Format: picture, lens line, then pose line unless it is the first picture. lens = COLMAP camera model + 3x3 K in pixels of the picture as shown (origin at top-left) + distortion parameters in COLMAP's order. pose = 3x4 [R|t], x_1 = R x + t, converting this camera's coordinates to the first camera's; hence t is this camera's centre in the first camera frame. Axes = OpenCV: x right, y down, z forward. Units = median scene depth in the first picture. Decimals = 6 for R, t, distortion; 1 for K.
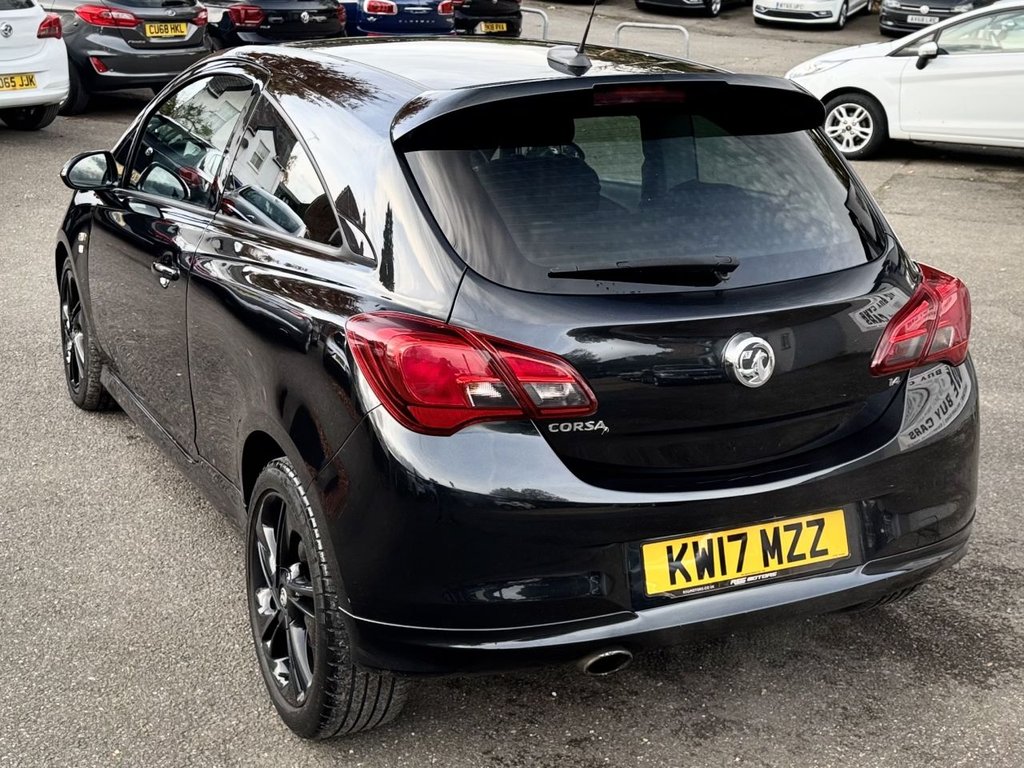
lens RADIAL K [[1381.1, 0, 477.6], [0, 1381.1, 291.1], [0, 0, 1]] dist [0.167667, -0.320419]
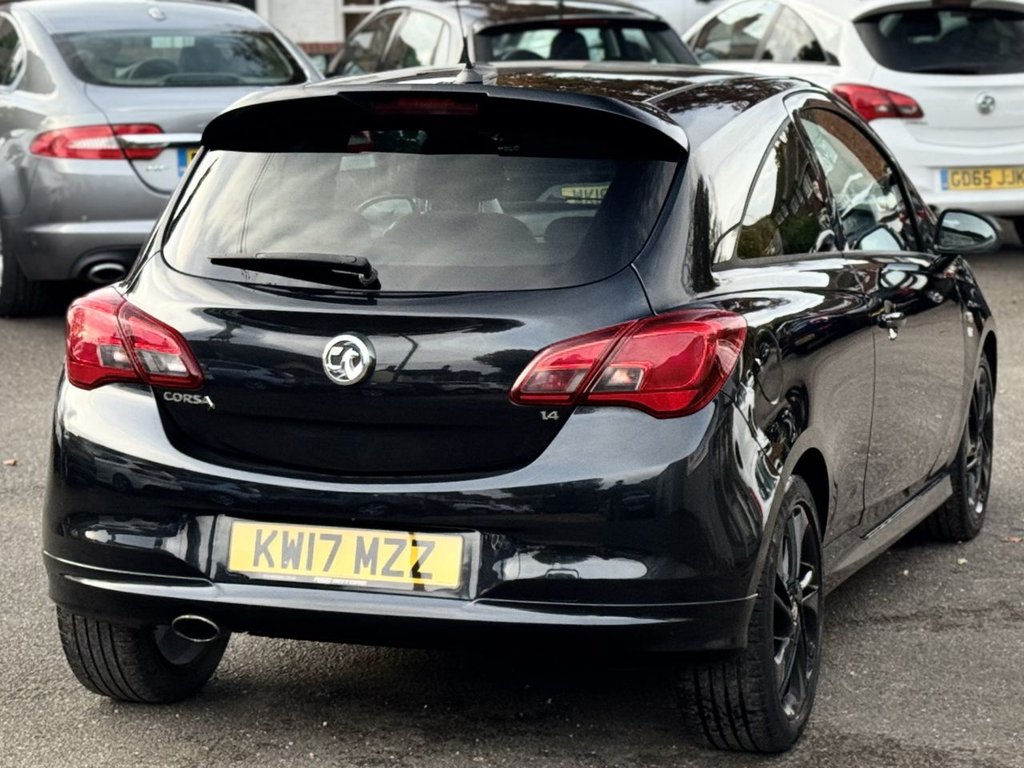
lens RADIAL K [[2585.7, 0, 512.0], [0, 2585.7, 384.0], [0, 0, 1]] dist [0.135211, 0.411146]
pose [[0.711214, 0.080245, -0.698381, 1.539975], [-0.144086, 0.989012, -0.033095, 0.109208], [0.688051, 0.124164, 0.714961, -0.244380]]
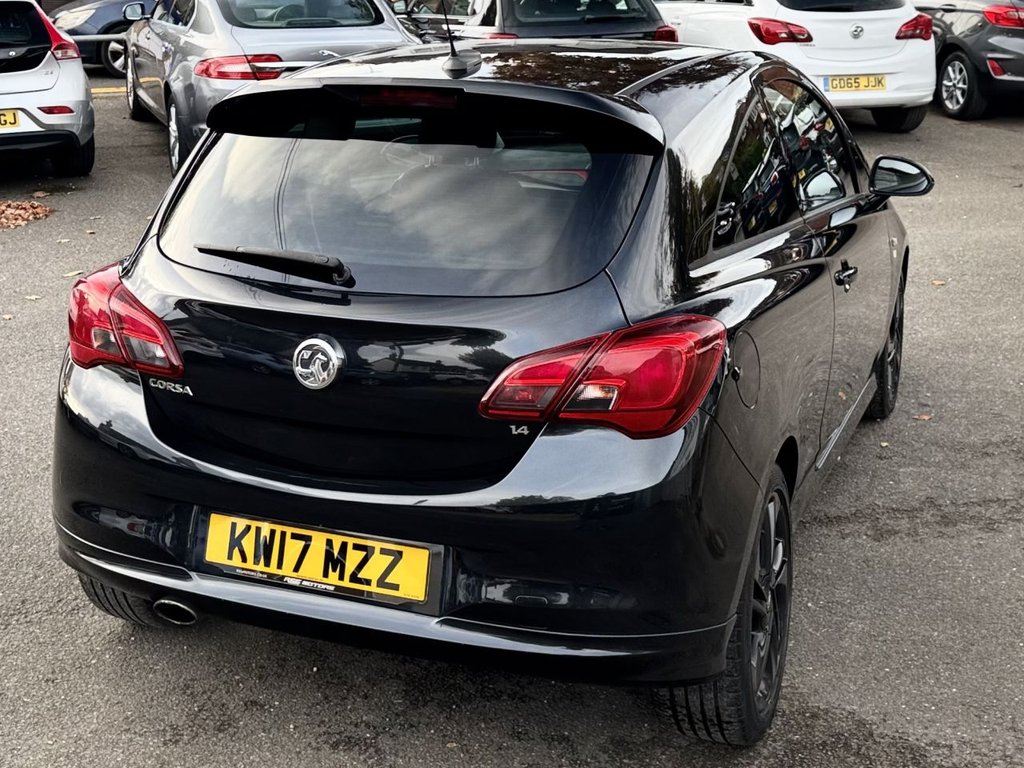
lens RADIAL K [[1439.5, 0, 405.0], [0, 1439.5, 220.2], [0, 0, 1]] dist [0.191842, -0.402245]
pose [[0.643318, 0.111311, -0.757464, 0.981784], [-0.152543, 0.988173, 0.015659, -0.074236], [0.750248, 0.105472, 0.652689, 0.348319]]
